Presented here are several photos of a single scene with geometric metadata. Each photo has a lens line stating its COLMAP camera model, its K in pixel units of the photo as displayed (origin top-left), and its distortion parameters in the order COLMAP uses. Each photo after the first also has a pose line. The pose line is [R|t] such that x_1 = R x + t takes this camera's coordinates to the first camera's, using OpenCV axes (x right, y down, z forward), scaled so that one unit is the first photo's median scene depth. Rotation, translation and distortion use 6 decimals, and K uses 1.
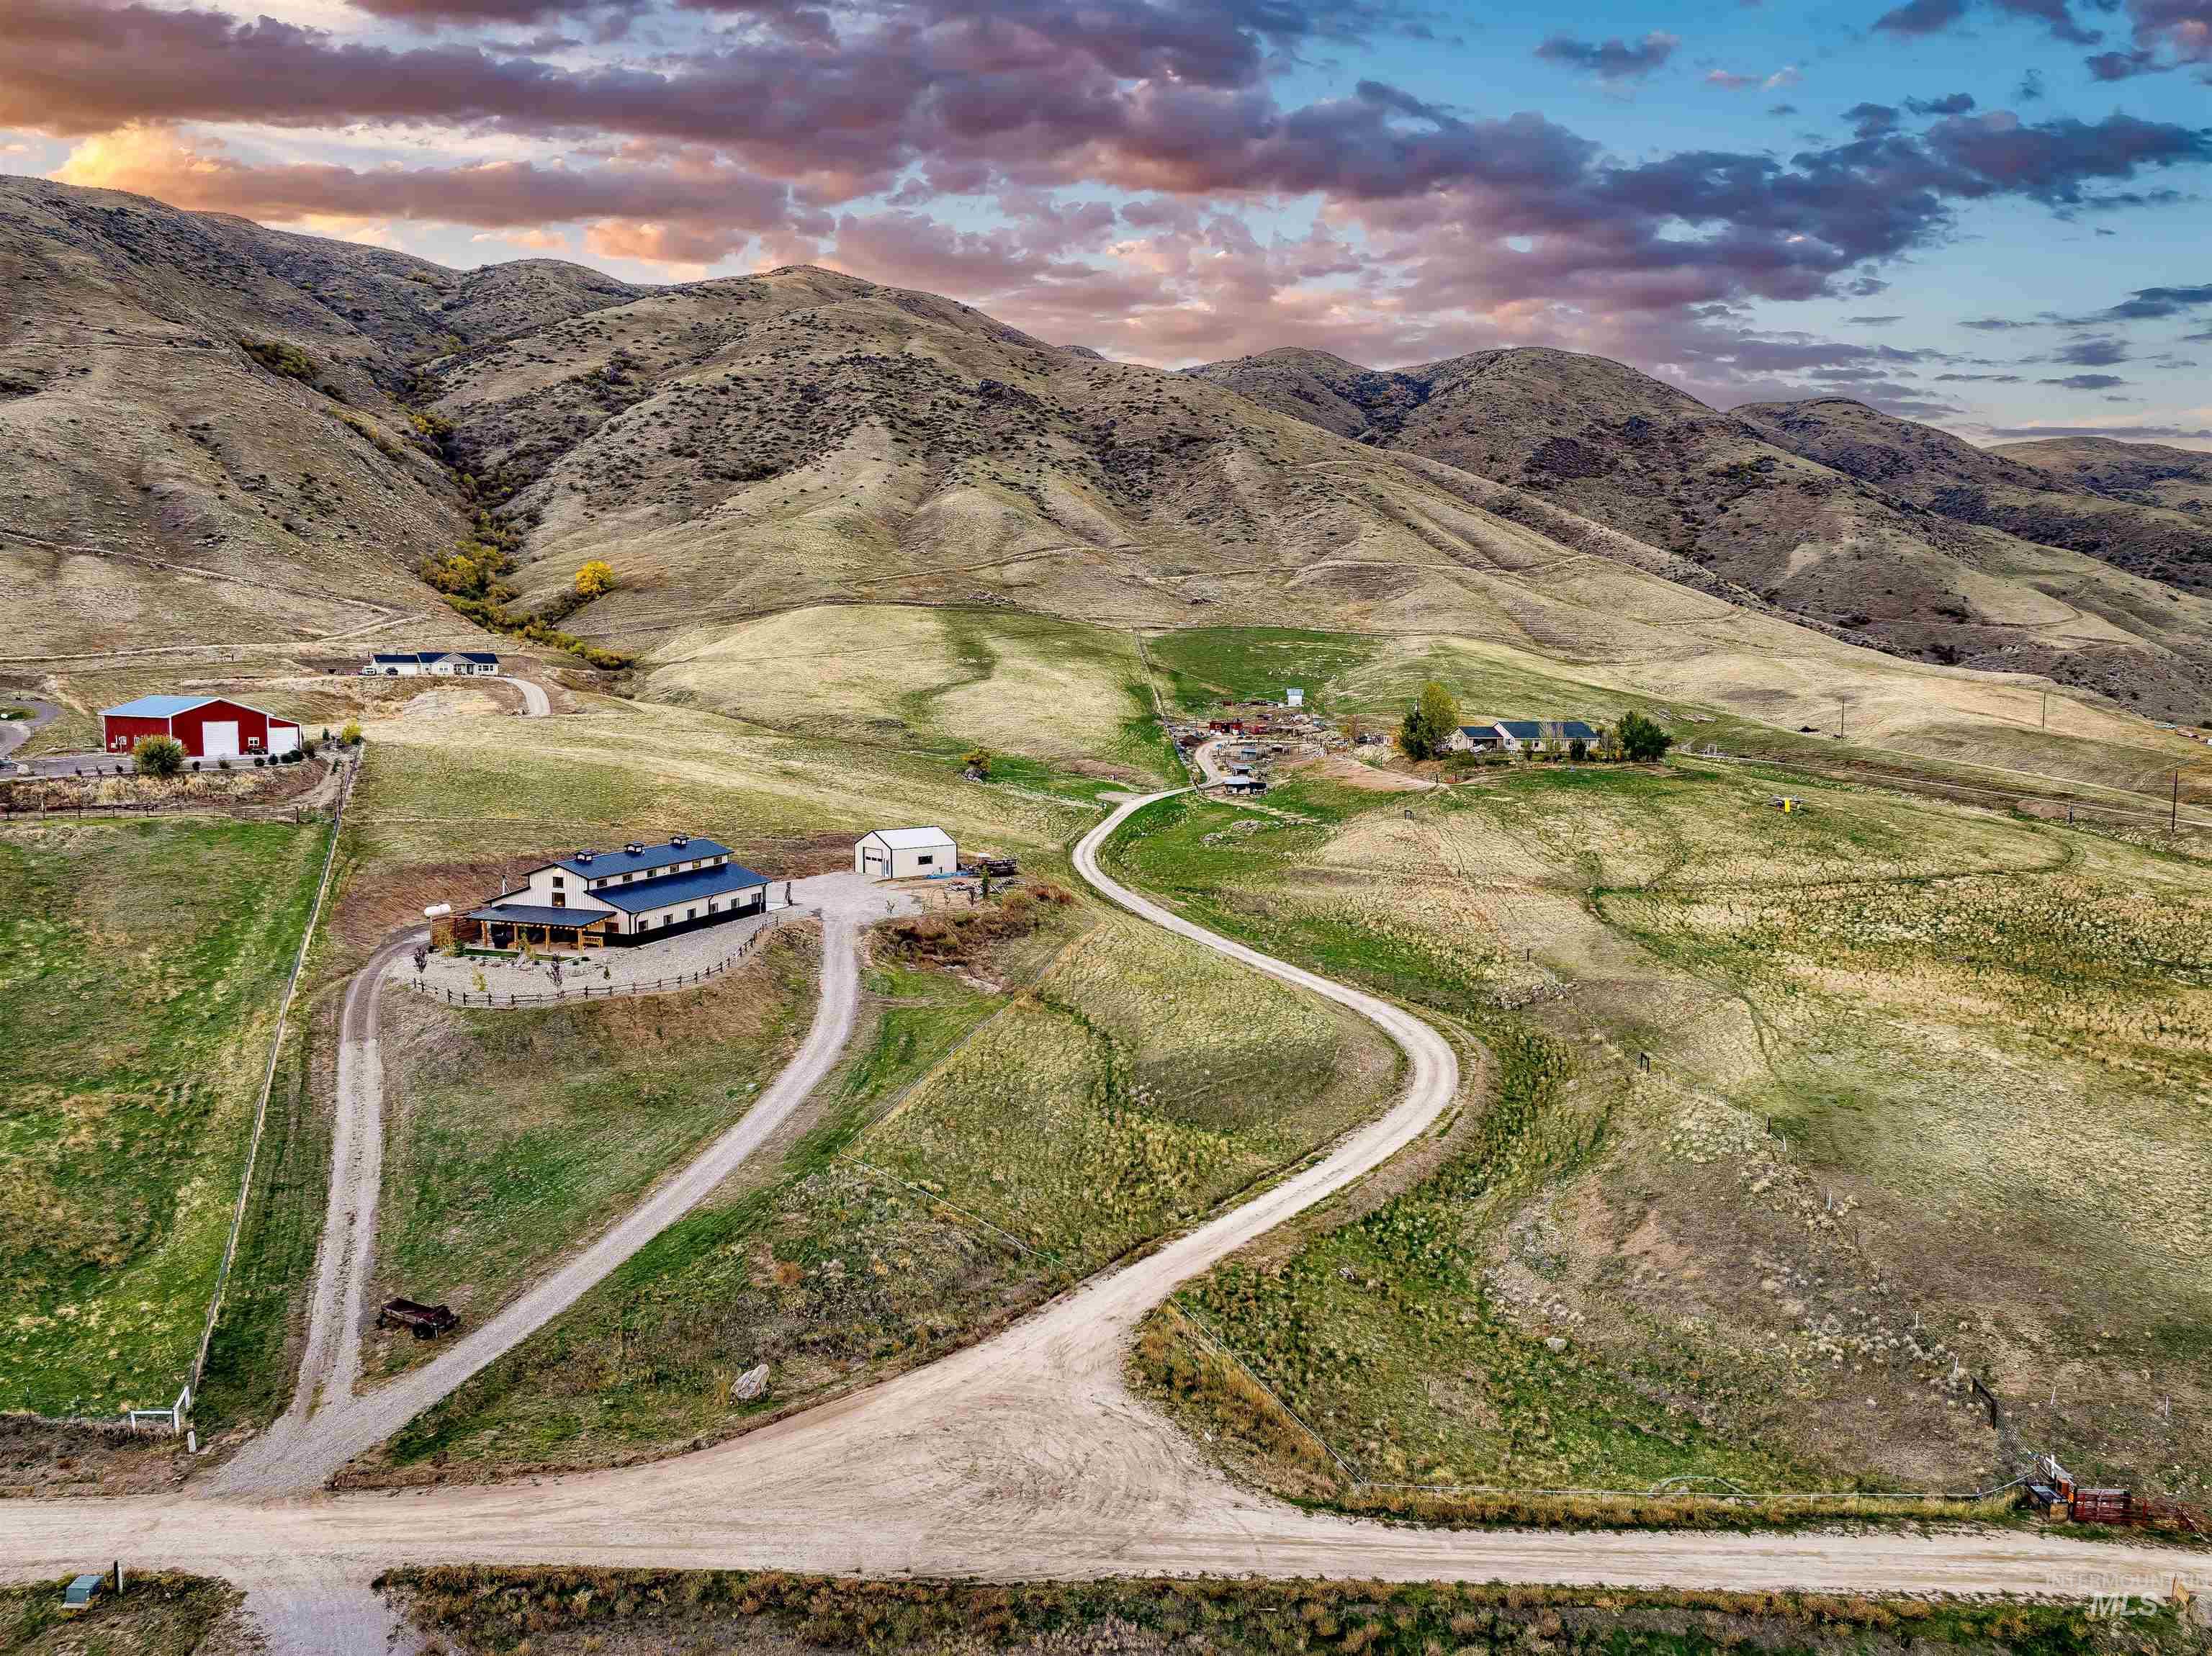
lens RADIAL K [[1556.4, 0, 1106.0], [0, 1556.4, 828.0], [0, 0, 1]] dist [-0.040295, 0.001345]
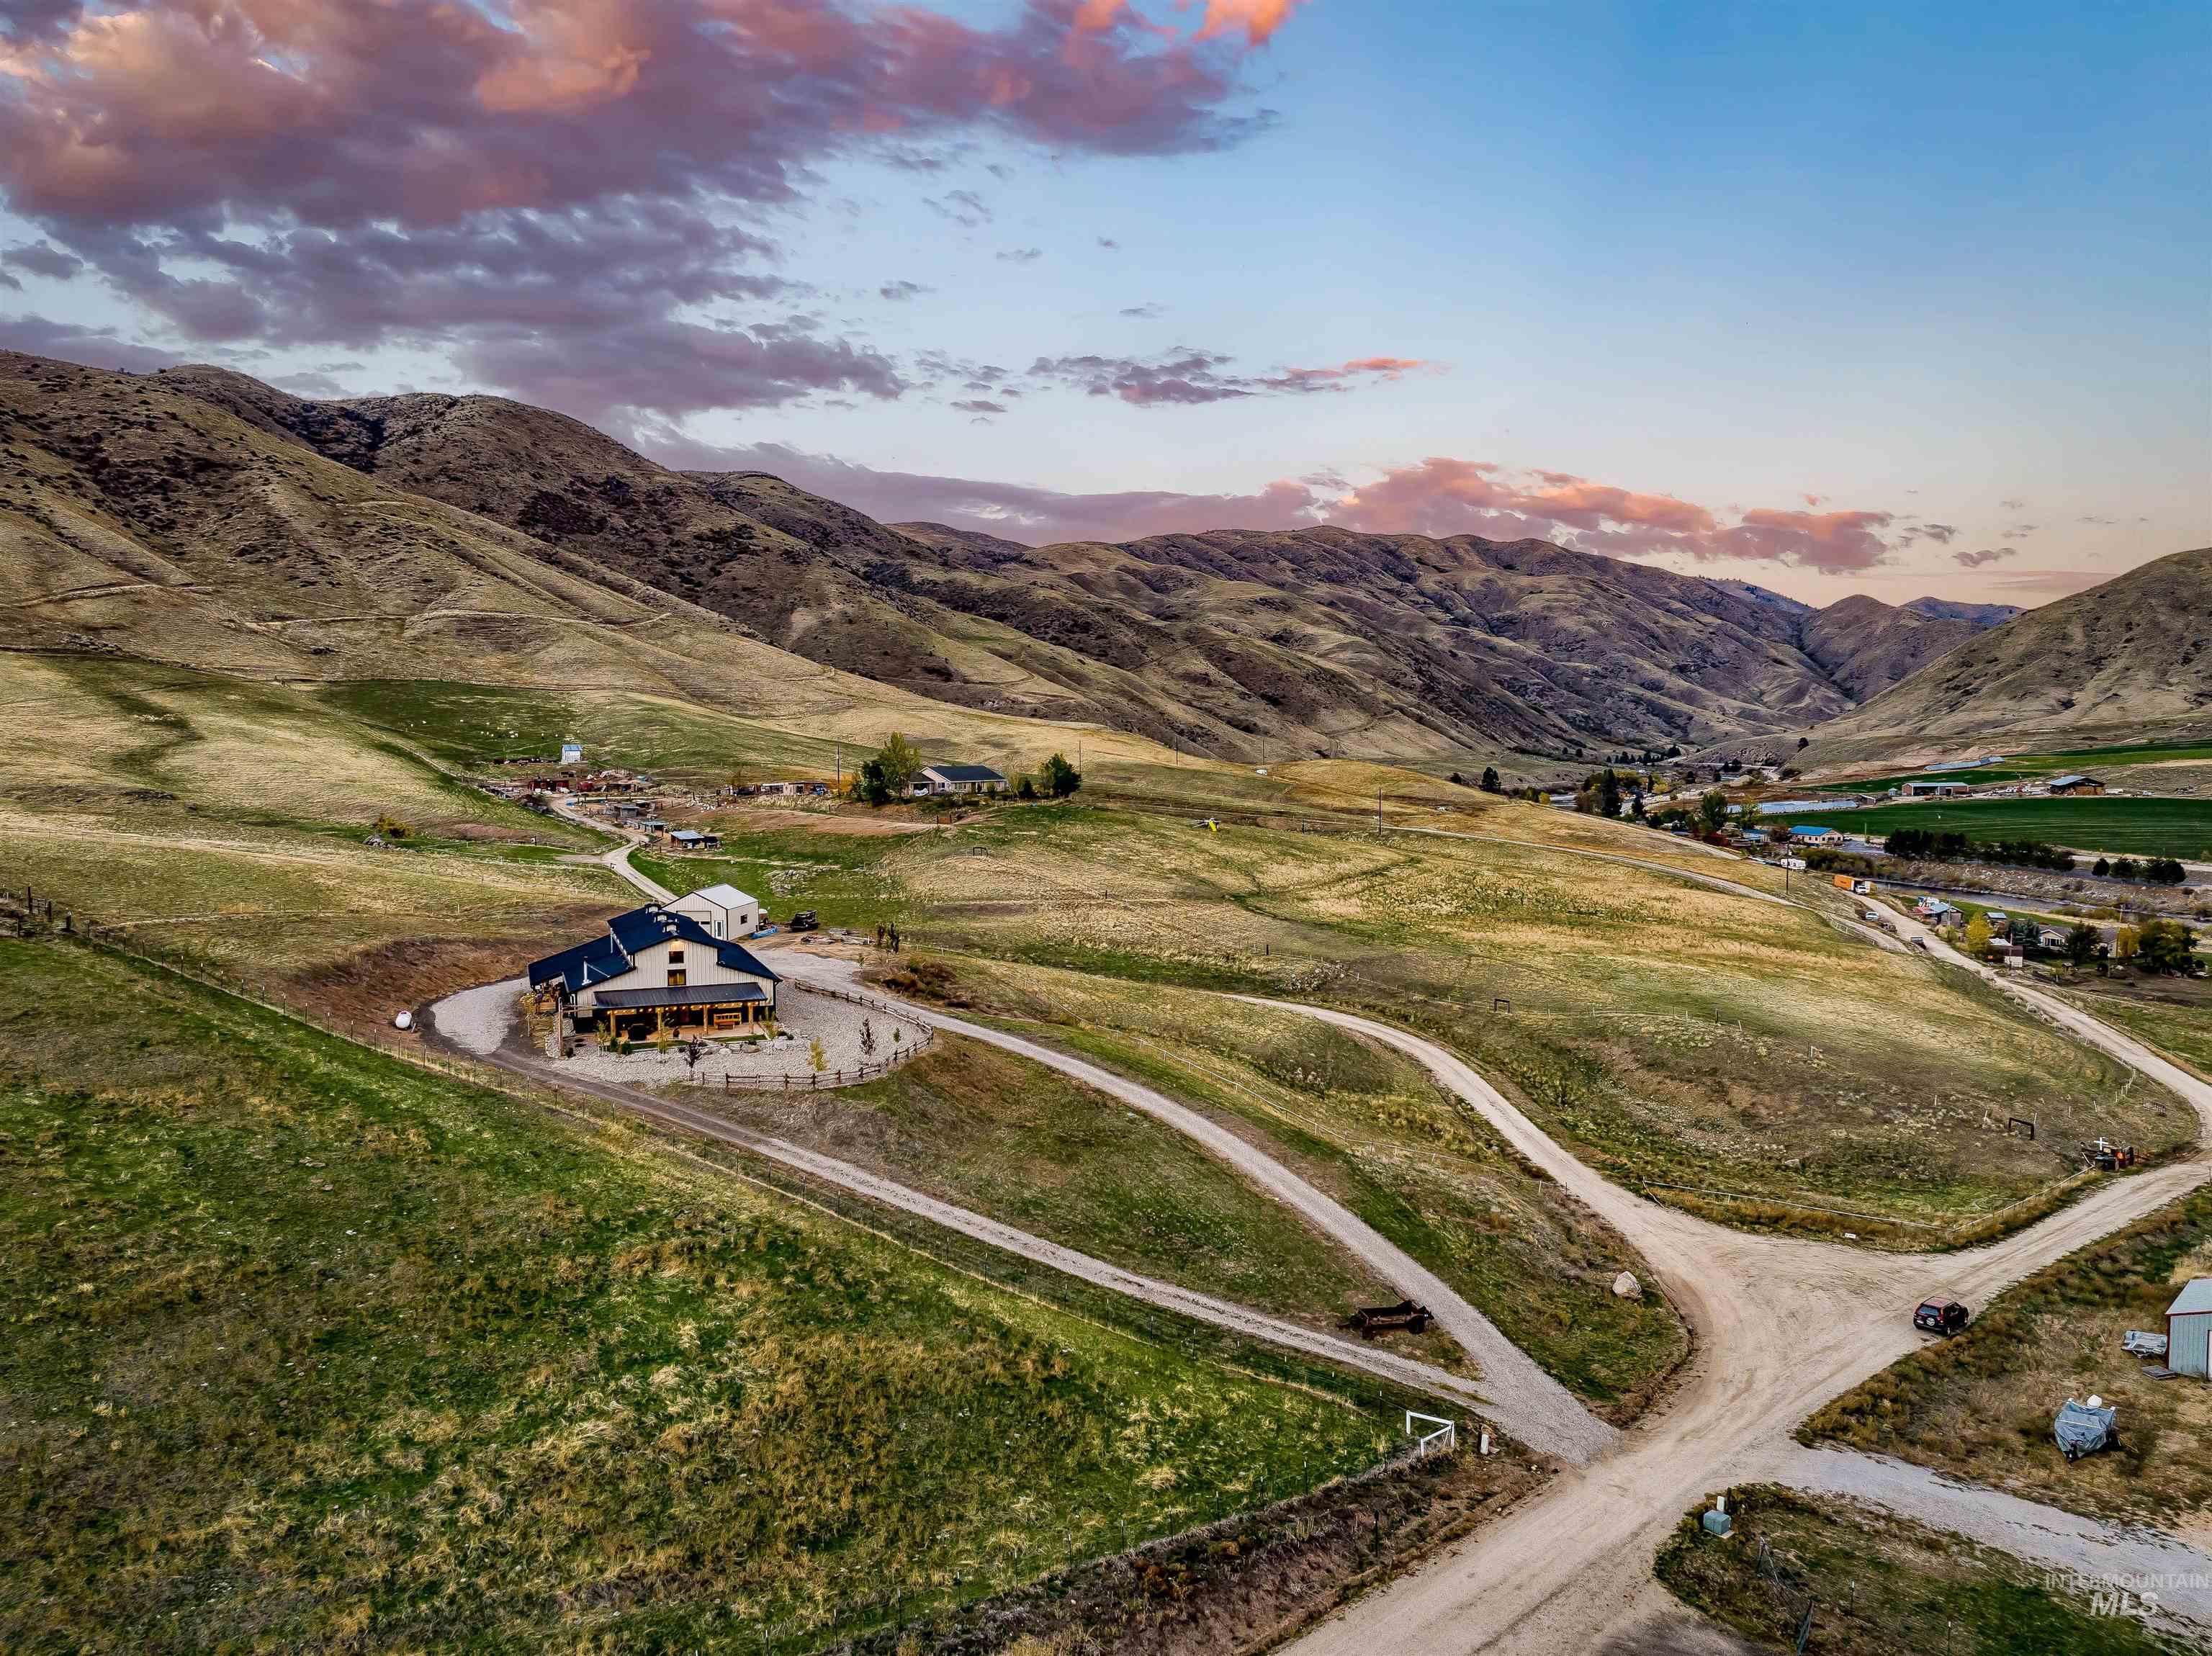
lens RADIAL K [[1581.6, 0, 1106.0], [0, 1581.6, 828.0], [0, 0, 1]] dist [-0.051800, 0.026036]
pose [[0.765263, -0.049137, 0.641840, -0.135186], [0.073944, 0.997192, -0.011822, -0.001640], [-0.639457, 0.056507, 0.766748, 0.030827]]
